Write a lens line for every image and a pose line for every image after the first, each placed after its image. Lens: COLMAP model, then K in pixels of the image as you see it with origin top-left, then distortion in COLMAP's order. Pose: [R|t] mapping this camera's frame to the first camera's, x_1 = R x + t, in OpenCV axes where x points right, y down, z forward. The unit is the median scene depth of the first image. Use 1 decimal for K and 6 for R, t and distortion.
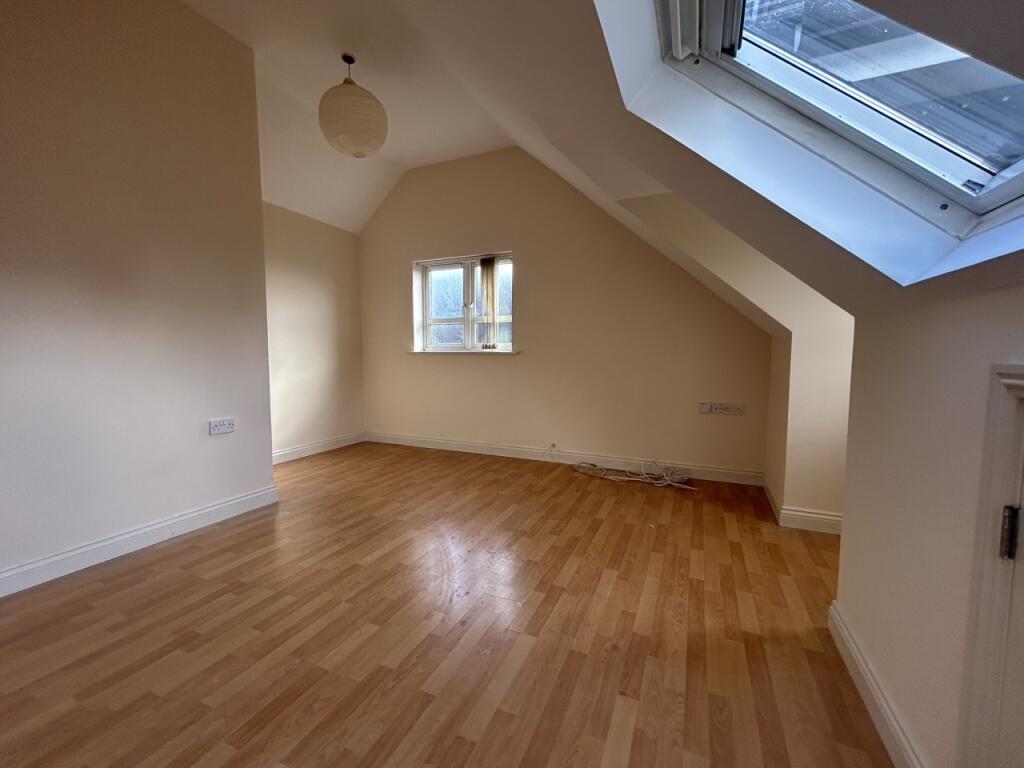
lens RADIAL K [[412.8, 0, 512.0], [0, 412.8, 384.0], [0, 0, 1]] dist [0.001650, -0.000476]
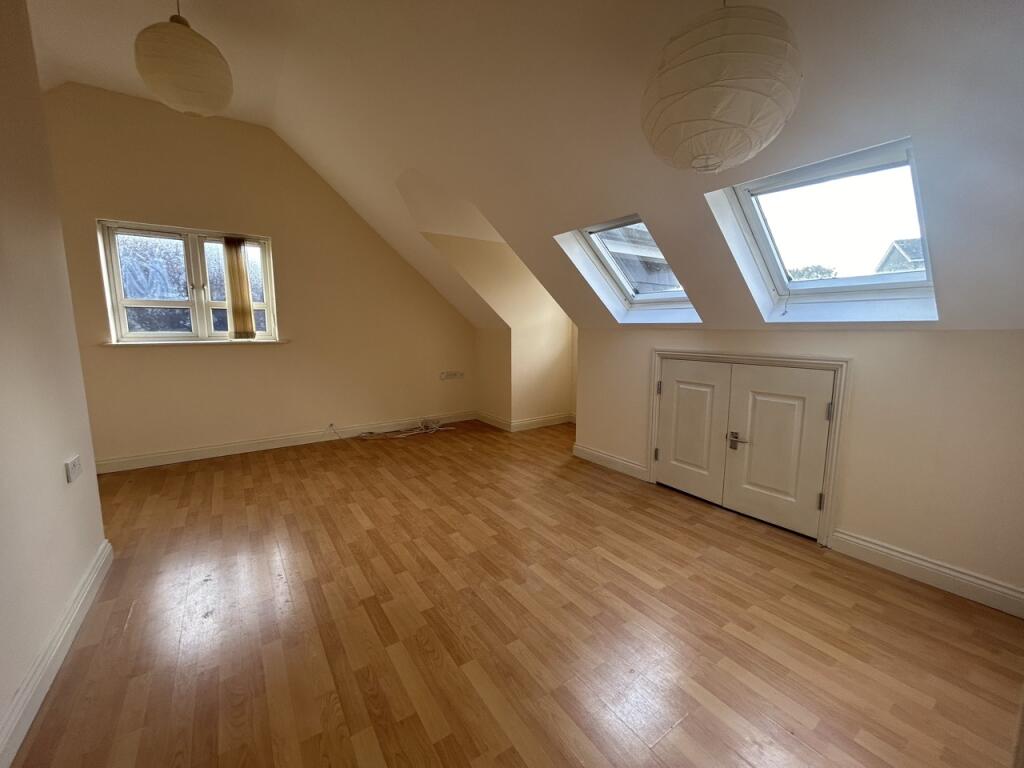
lens RADIAL K [[412.8, 0, 512.0], [0, 412.8, 384.0], [0, 0, 1]] dist [0.001650, -0.000476]
pose [[0.518278, -0.118950, 0.846899, -0.654458], [0.067647, 0.992879, 0.098055, -0.040517], [-0.852533, 0.006471, 0.522634, 0.013848]]
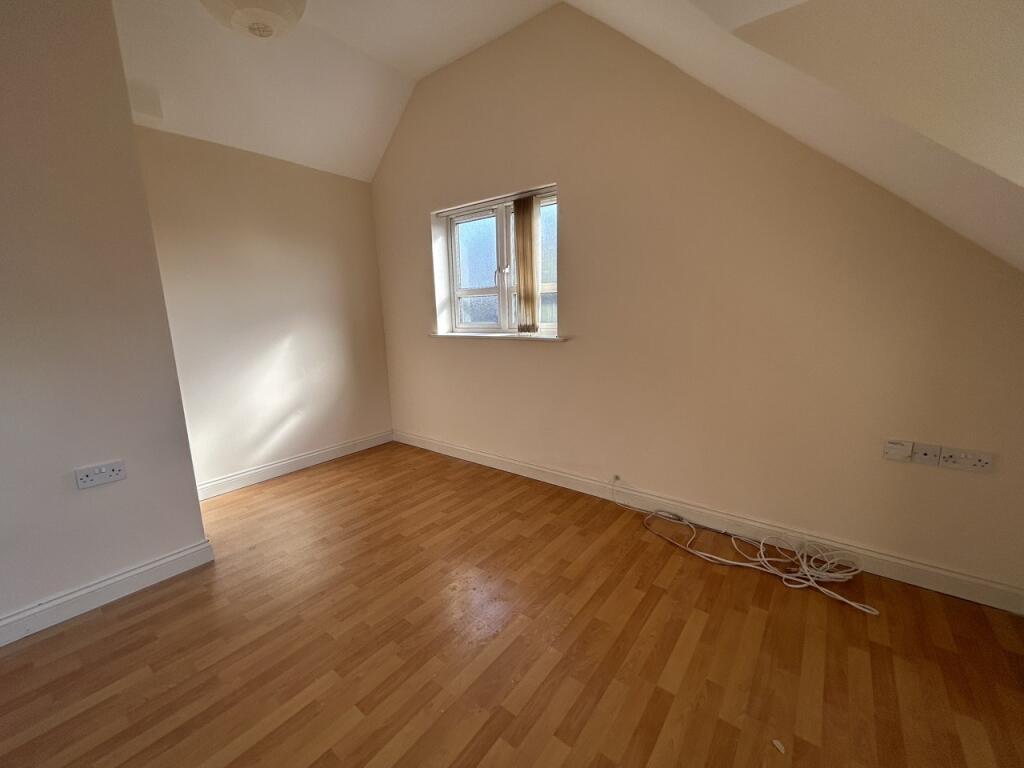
lens RADIAL K [[412.6, 0, 514.4], [0, 412.6, 384.5], [0, 0, 1]] dist [-0.000677, -0.000004]
pose [[0.971968, 0.015306, -0.234615, 0.107337], [0.010021, 0.994275, 0.106378, -0.086691], [0.234901, -0.105747, 0.966250, 0.372876]]
